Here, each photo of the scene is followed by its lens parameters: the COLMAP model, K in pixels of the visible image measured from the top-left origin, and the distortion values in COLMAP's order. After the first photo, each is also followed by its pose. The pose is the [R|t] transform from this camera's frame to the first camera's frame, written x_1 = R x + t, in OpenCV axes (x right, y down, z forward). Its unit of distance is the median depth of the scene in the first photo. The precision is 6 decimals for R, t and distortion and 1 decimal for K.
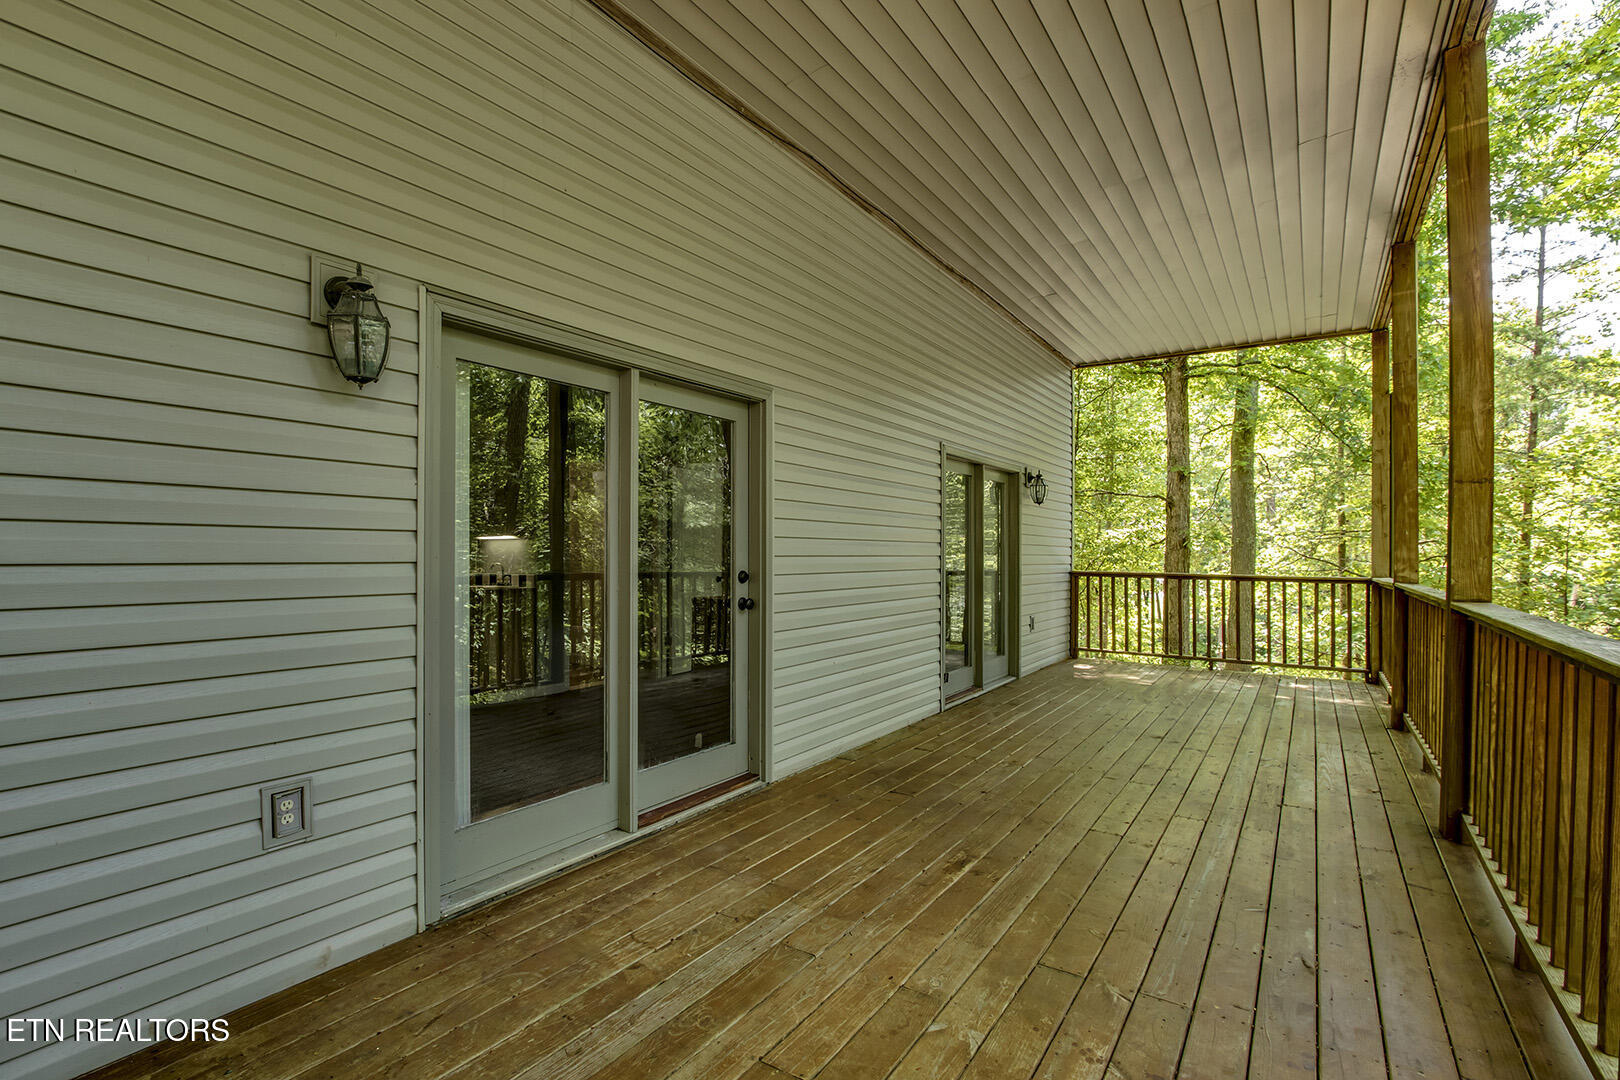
lens RADIAL K [[758.2, 0, 813.1], [0, 758.2, 554.6], [0, 0, 1]] dist [-0.040423, 0.014578]
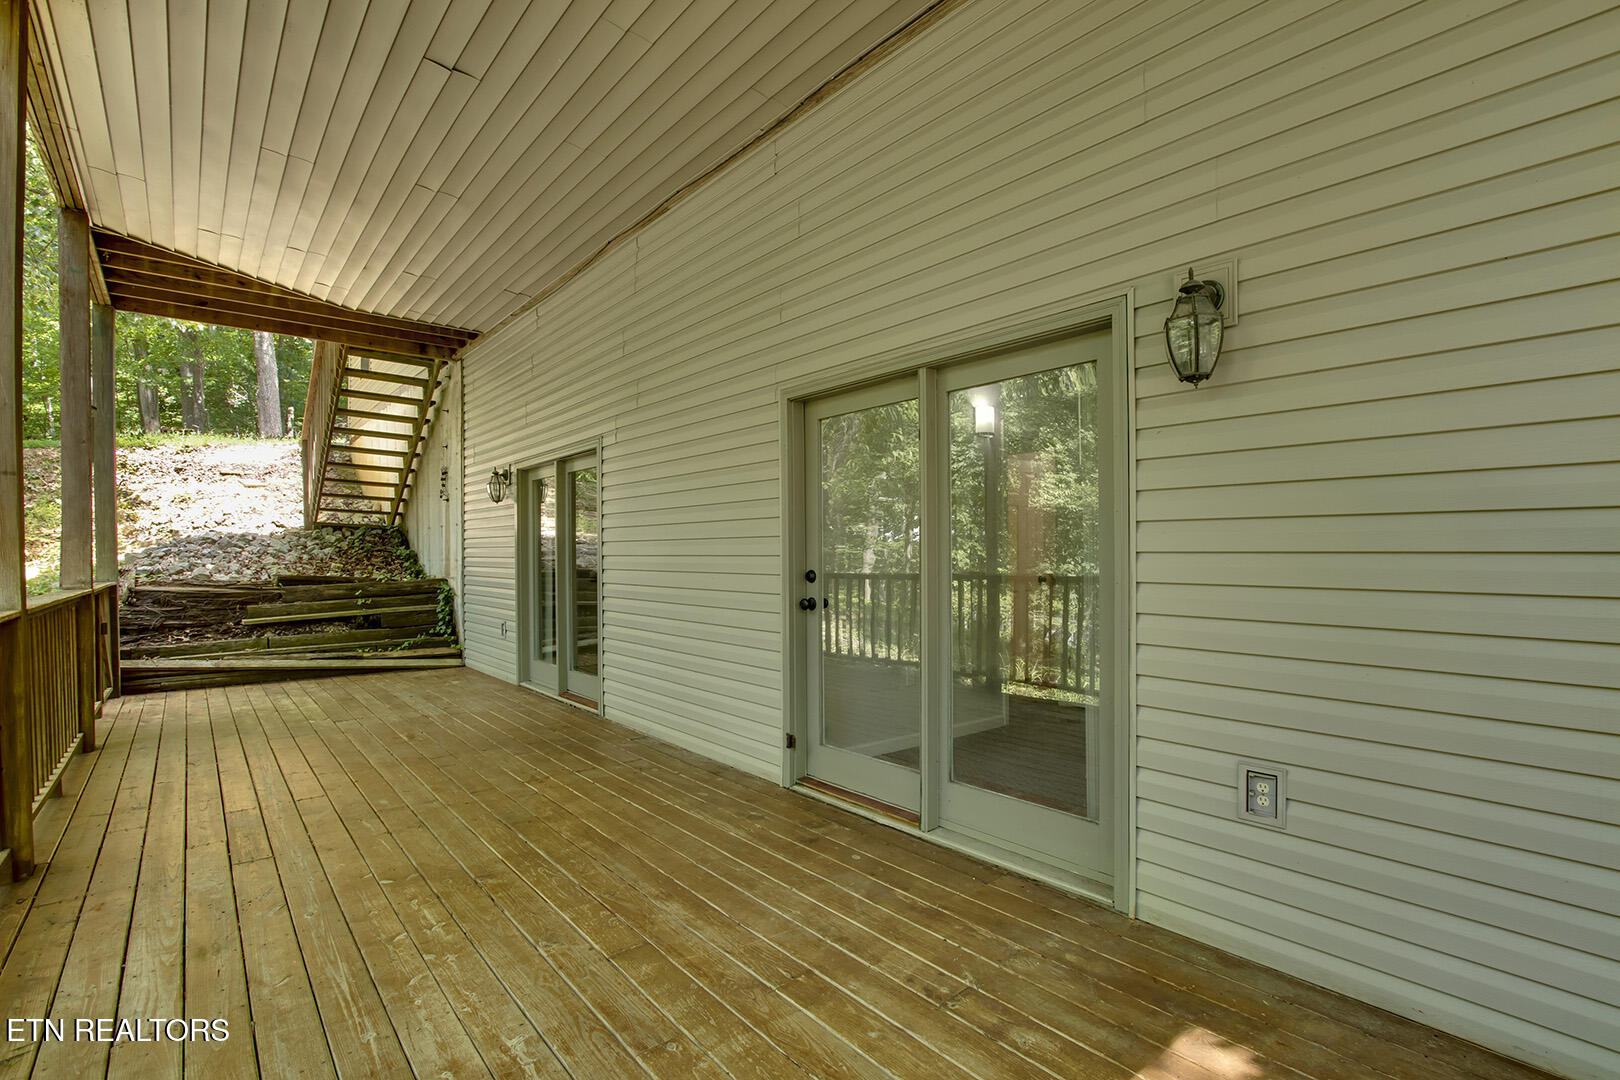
lens RADIAL K [[758.2, 0, 813.1], [0, 758.2, 554.6], [0, 0, 1]] dist [-0.040423, 0.014578]
pose [[-0.280622, 0.005750, -0.959801, 1.085307], [0.006077, 0.999973, 0.004214, -0.003314], [0.959799, -0.004651, -0.280649, 1.629098]]
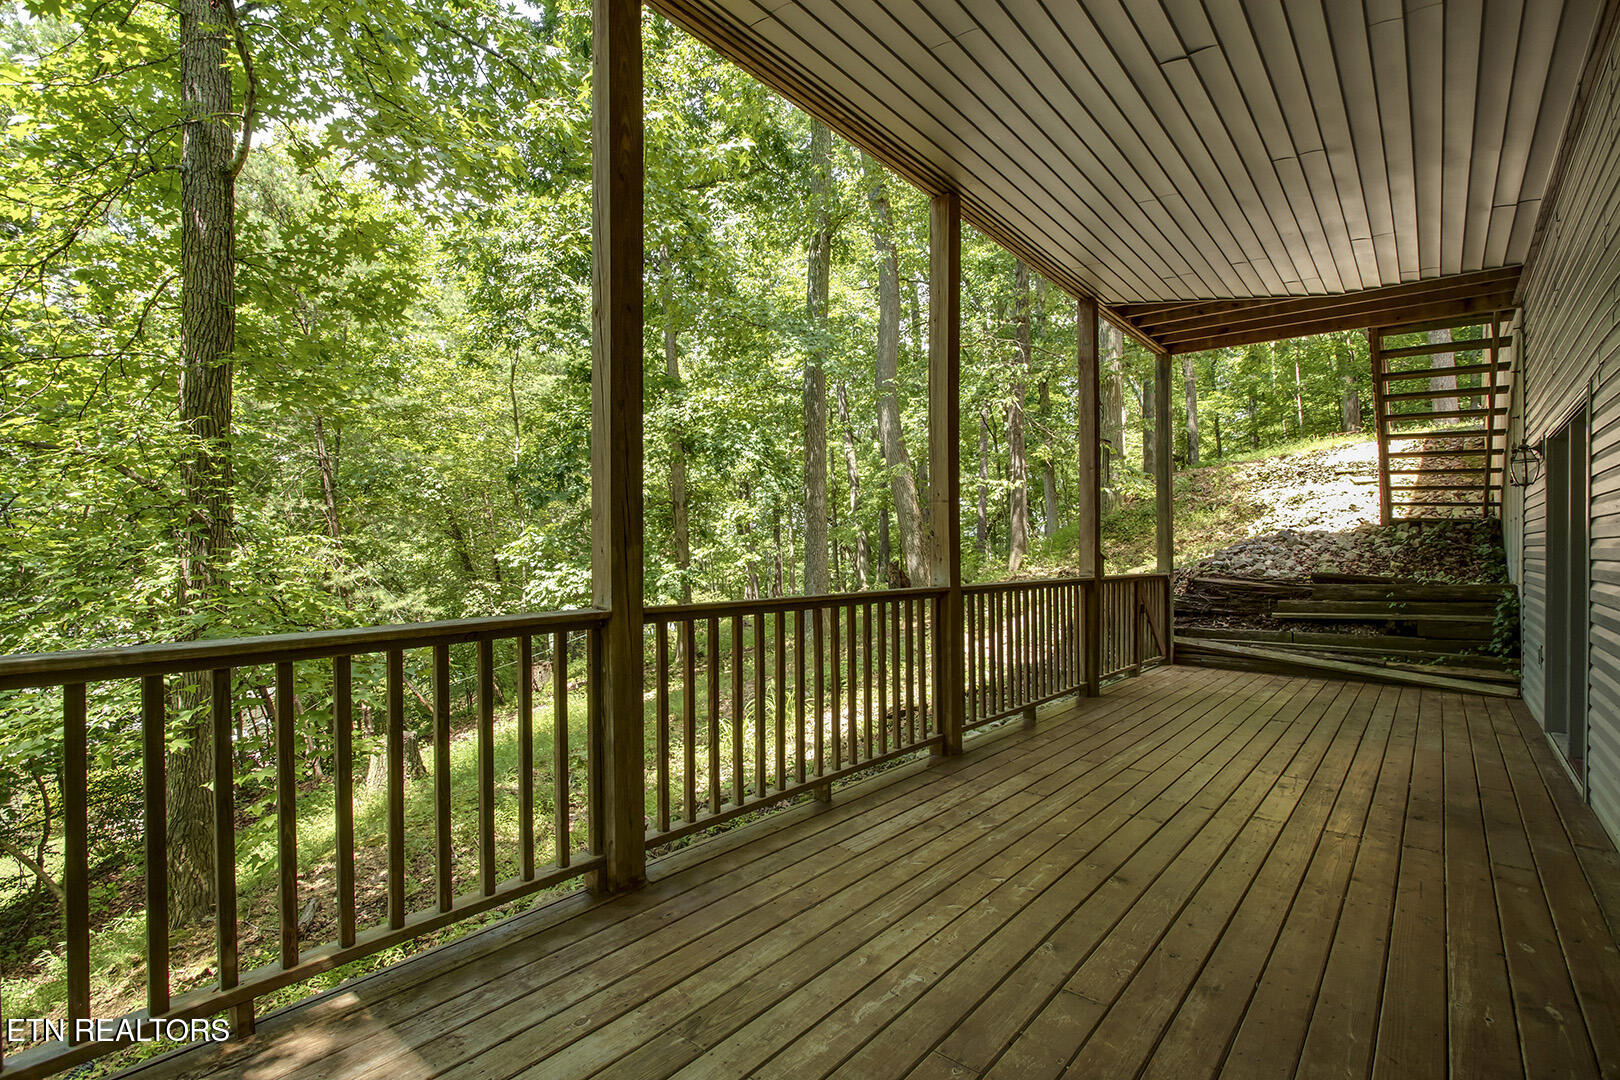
lens RADIAL K [[758.2, 0, 813.1], [0, 758.2, 554.6], [0, 0, 1]] dist [-0.040423, 0.014578]
pose [[-0.991137, -0.001843, 0.132835, 0.706004], [-0.000833, 0.999970, 0.007658, -0.010889], [-0.132845, 0.007480, -0.991109, 1.858251]]
